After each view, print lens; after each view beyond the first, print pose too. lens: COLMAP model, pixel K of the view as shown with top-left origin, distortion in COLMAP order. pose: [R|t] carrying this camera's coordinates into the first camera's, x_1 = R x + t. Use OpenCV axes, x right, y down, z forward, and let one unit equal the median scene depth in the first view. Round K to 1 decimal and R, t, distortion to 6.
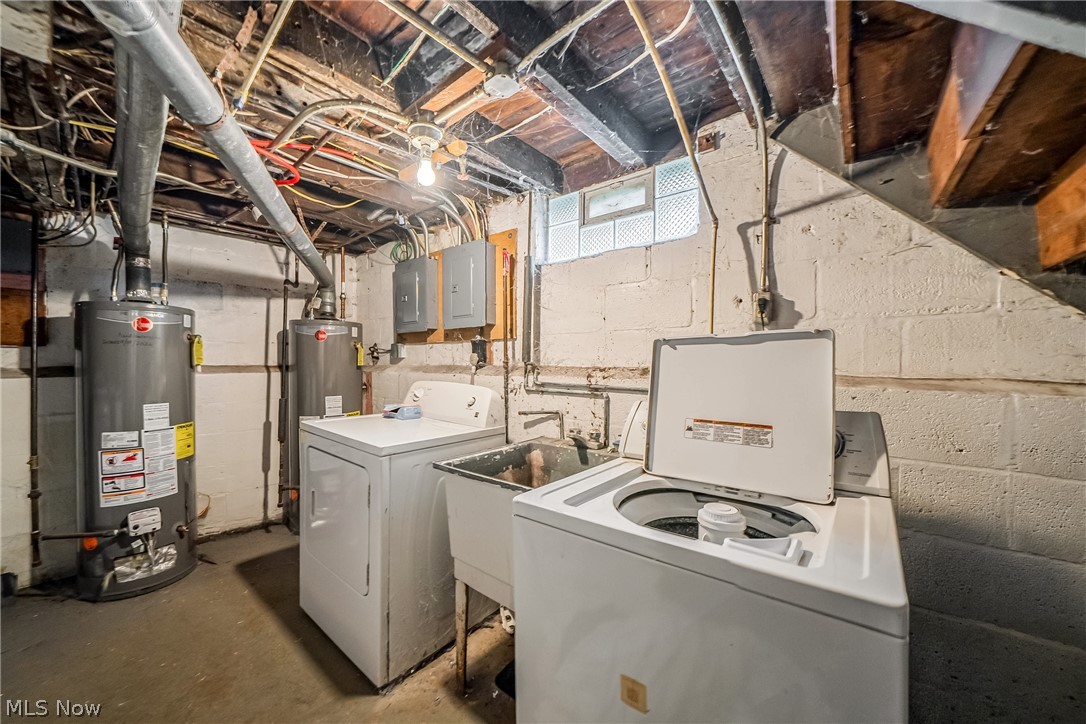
lens RADIAL K [[380.4, 0, 541.5], [0, 380.4, 359.2], [0, 0, 1]] dist [-0.020741, 0.000054]
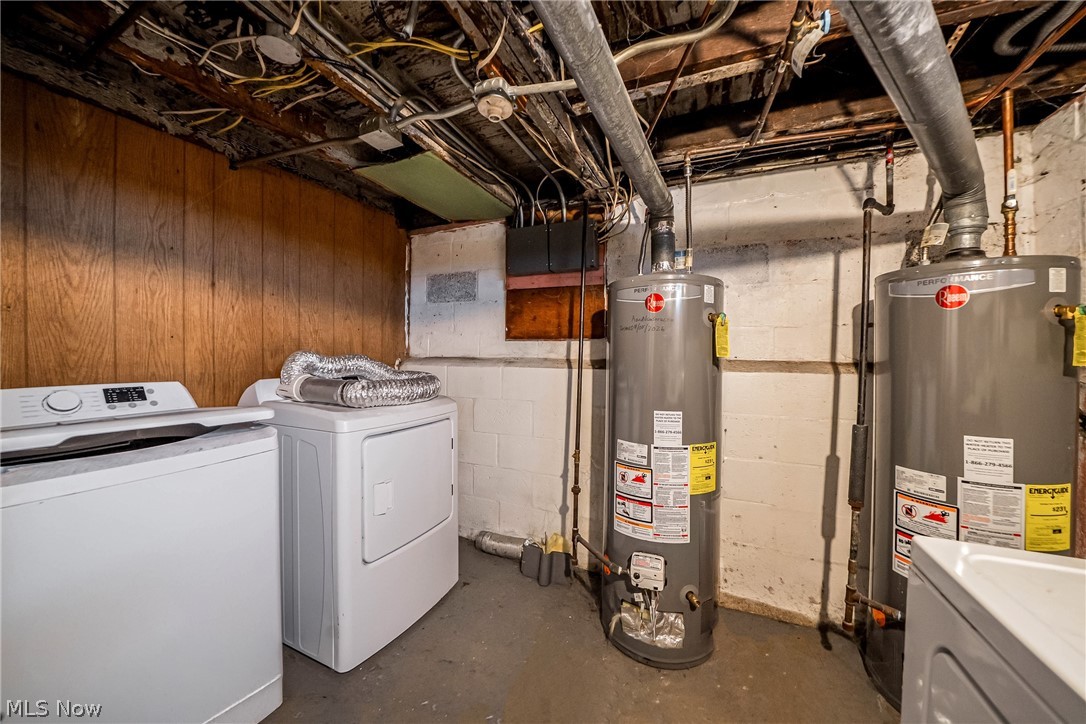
lens RADIAL K [[380.4, 0, 541.5], [0, 380.4, 359.2], [0, 0, 1]] dist [-0.020741, 0.000054]
pose [[0.252035, 0.005963, -0.967700, -0.296500], [-0.005670, 0.999973, 0.004685, 0.013241], [0.967702, 0.004306, 0.252062, 0.441672]]
